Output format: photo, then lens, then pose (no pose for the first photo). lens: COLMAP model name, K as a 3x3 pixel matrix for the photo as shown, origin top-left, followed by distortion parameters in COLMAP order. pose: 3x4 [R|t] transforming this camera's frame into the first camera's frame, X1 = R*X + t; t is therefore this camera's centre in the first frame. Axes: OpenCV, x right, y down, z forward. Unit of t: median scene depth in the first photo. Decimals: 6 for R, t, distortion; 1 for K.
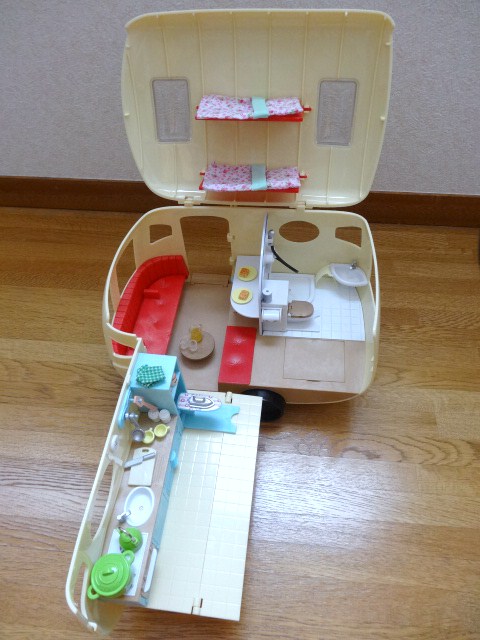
lens RADIAL K [[472.2, 0, 240.0], [0, 472.2, 320.0], [0, 0, 1]] dist [-0.003473, 0.009623]
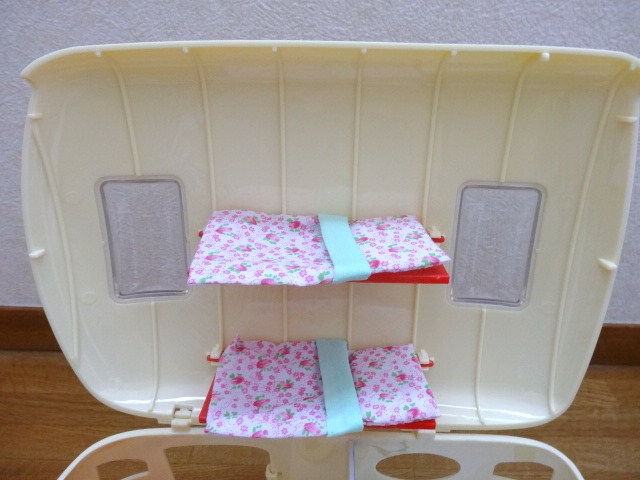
lens RADIAL K [[472.2, 0, 320.0], [0, 472.2, 240.0], [0, 0, 1]] dist [-0.003473, 0.009623]
pose [[0.995286, -0.012273, 0.096206, -0.018504], [0.036679, 0.965918, -0.256235, -0.328817], [-0.089782, 0.258556, 0.961815, 0.555711]]
